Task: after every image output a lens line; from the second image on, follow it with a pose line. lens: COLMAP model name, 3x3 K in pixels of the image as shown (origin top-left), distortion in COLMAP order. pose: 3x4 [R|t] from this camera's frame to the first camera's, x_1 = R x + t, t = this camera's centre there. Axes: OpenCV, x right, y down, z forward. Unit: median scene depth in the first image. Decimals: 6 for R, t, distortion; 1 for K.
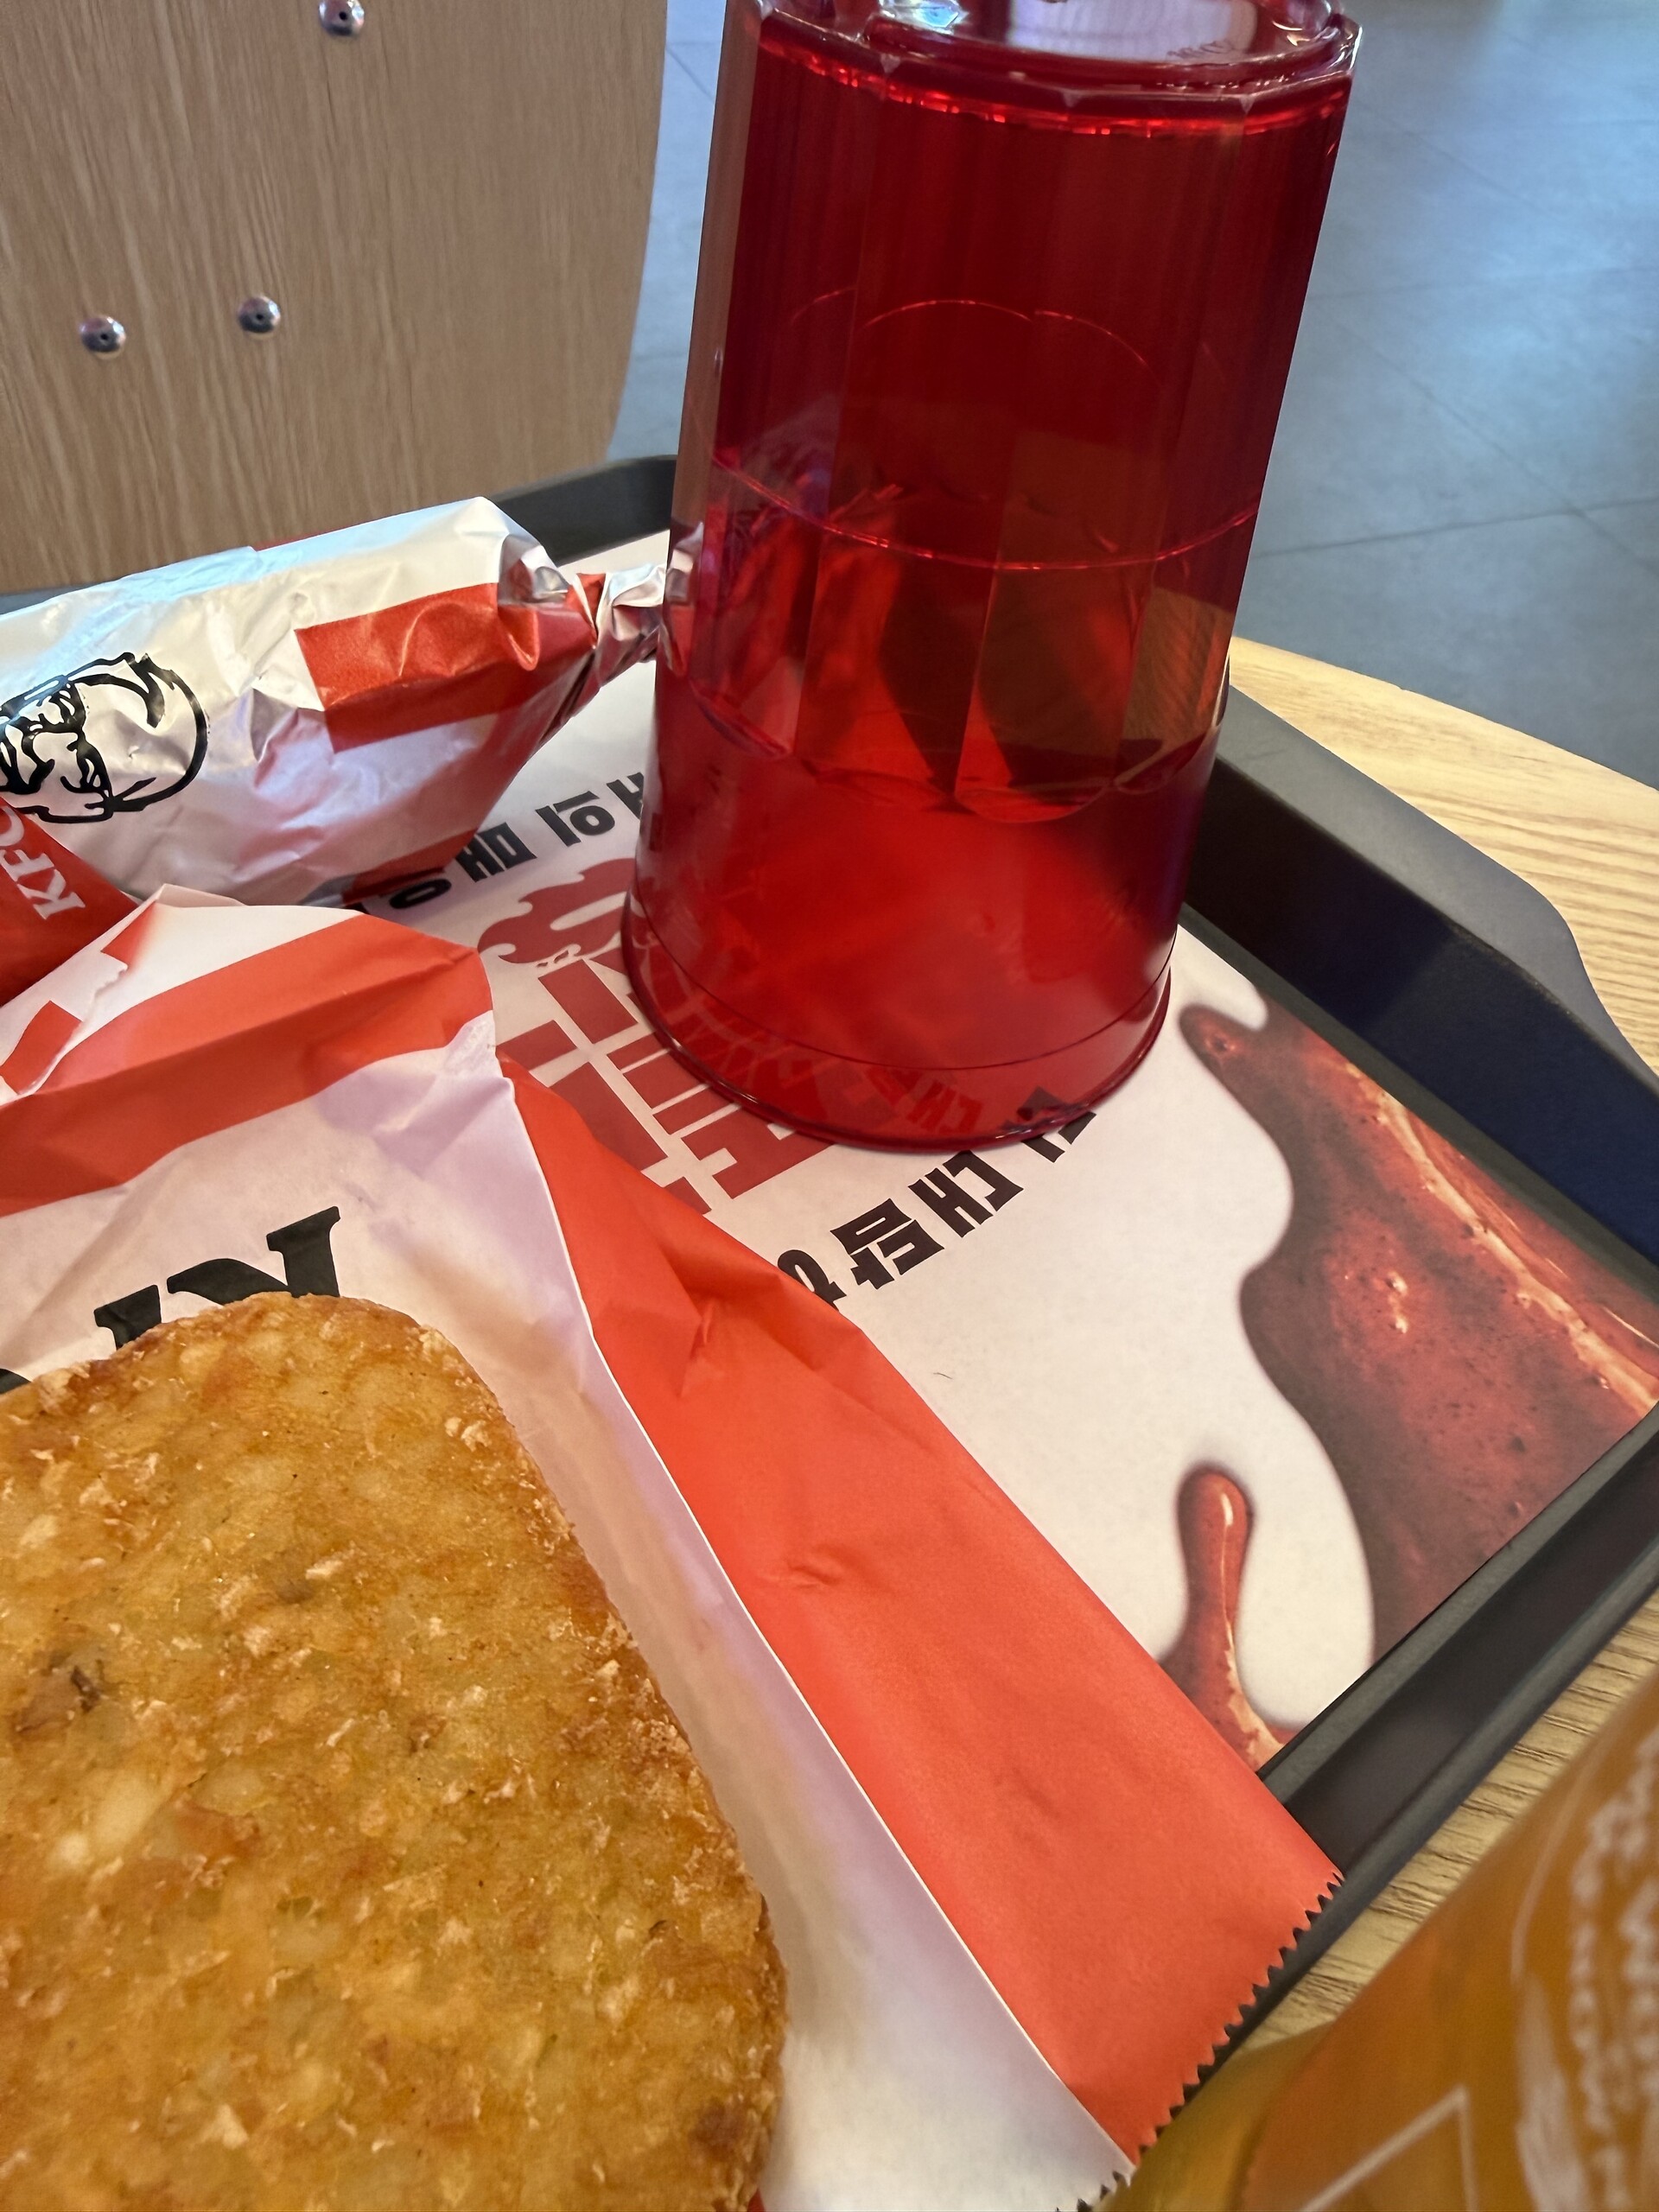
lens RADIAL K [[1591.0, 0, 828.6], [0, 1591.0, 973.4], [0, 0, 1]] dist [-0.000552, 0.006871]
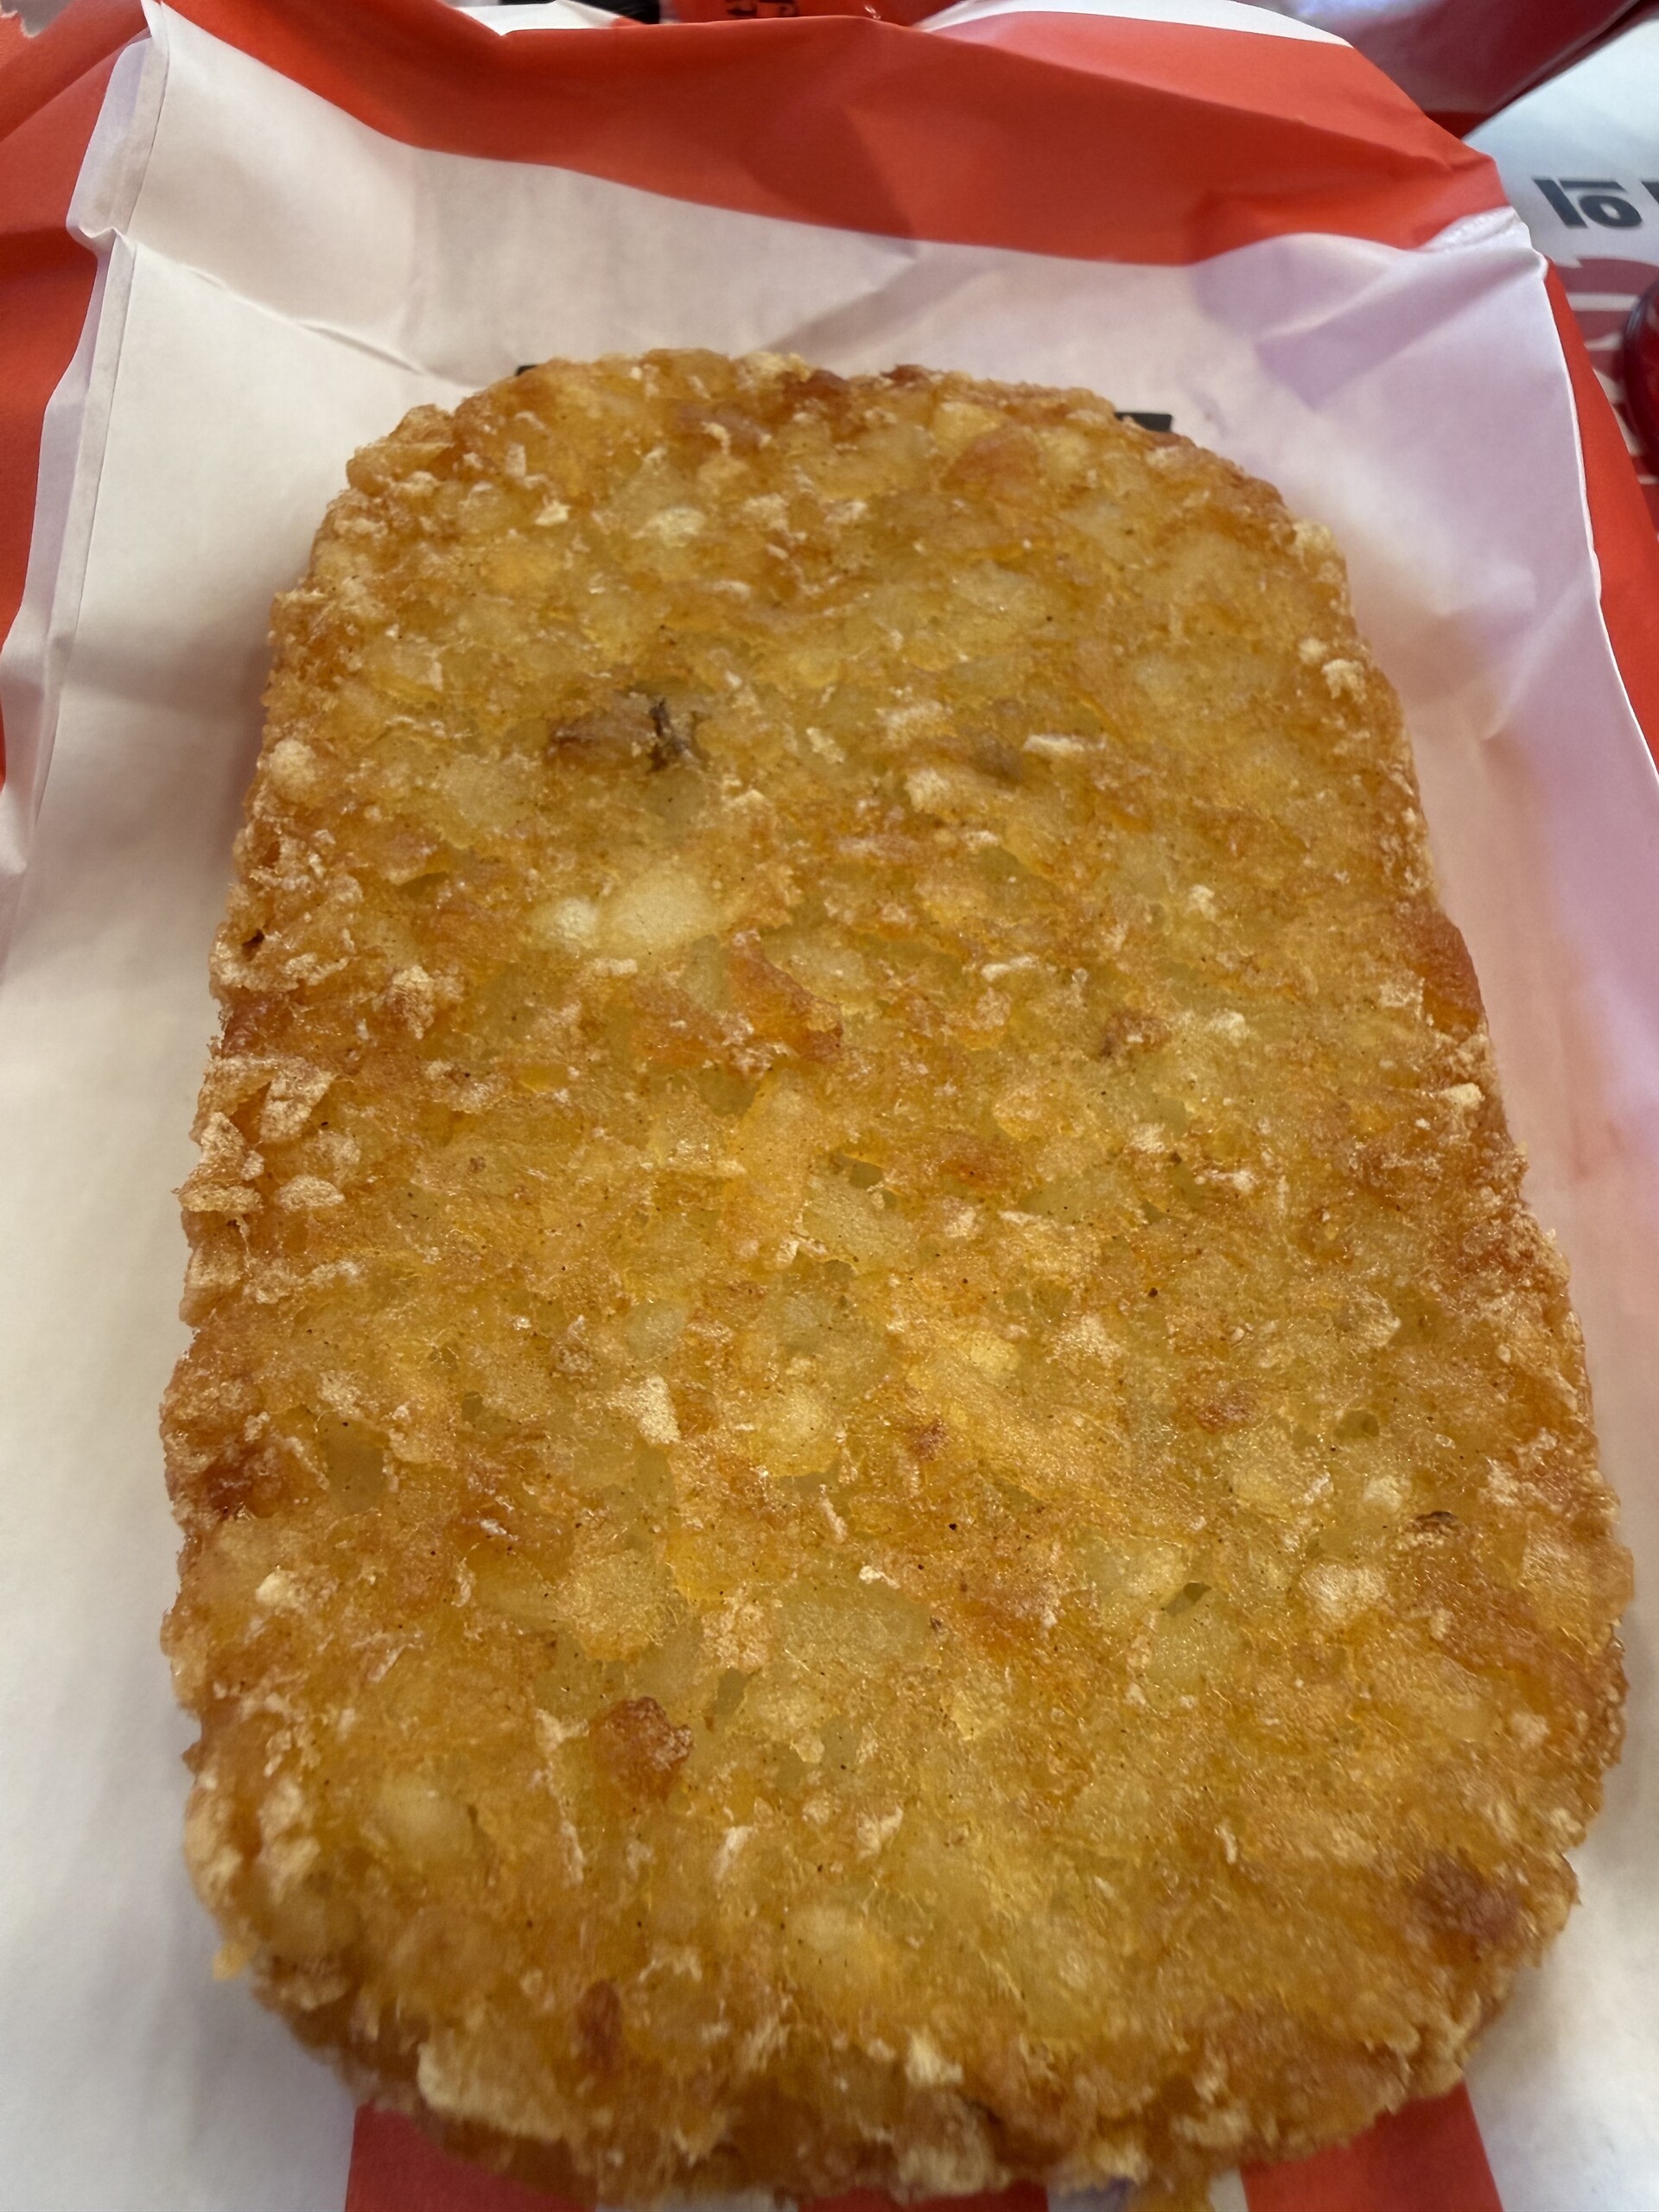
lens RADIAL K [[1580.8, 0, 828.4], [0, 1580.8, 1013.5], [0, 0, 1]] dist [0.002436, 0.002014]
pose [[0.870356, 0.386101, -0.305626, -0.172522], [-0.357016, 0.922239, 0.148373, 0.408757], [0.339147, -0.020024, 0.940520, 0.417507]]
